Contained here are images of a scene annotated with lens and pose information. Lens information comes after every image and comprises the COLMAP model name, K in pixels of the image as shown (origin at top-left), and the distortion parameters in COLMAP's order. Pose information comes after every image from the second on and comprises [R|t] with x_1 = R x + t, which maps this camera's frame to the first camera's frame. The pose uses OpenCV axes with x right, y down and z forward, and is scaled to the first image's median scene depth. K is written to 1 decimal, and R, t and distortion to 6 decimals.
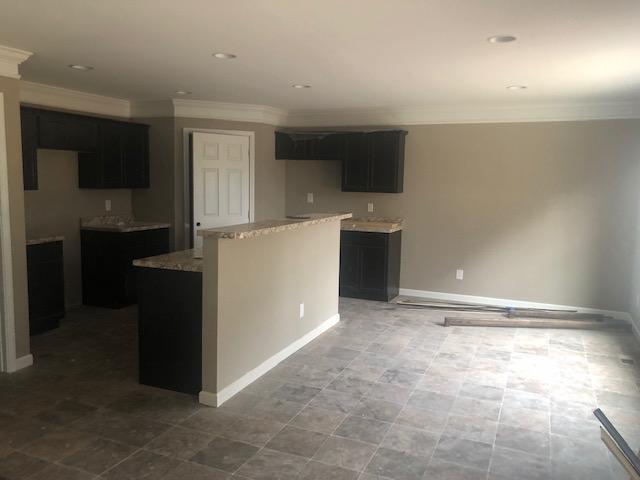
lens RADIAL K [[527.8, 0, 320.0], [0, 527.8, 240.0], [0, 0, 1]] dist [0.004896, 0.002928]
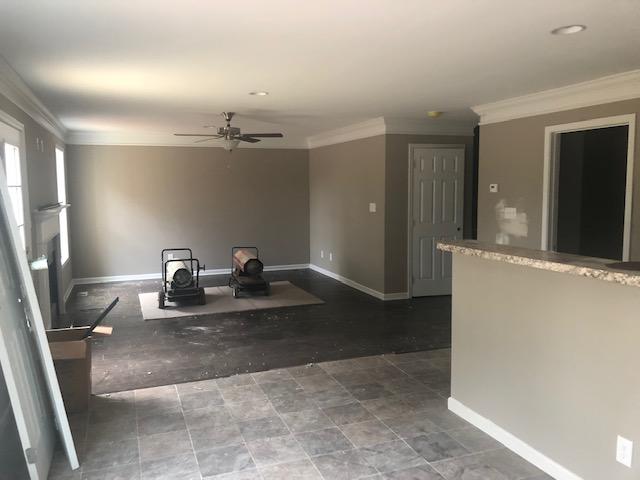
lens RADIAL K [[527.8, 0, 320.0], [0, 527.8, 240.0], [0, 0, 1]] dist [0.004896, 0.002928]
pose [[-0.721380, 0.053638, -0.690459, 0.771399], [-0.094229, 0.980122, 0.174588, -0.188881], [0.686099, 0.191006, -0.701987, 1.666595]]
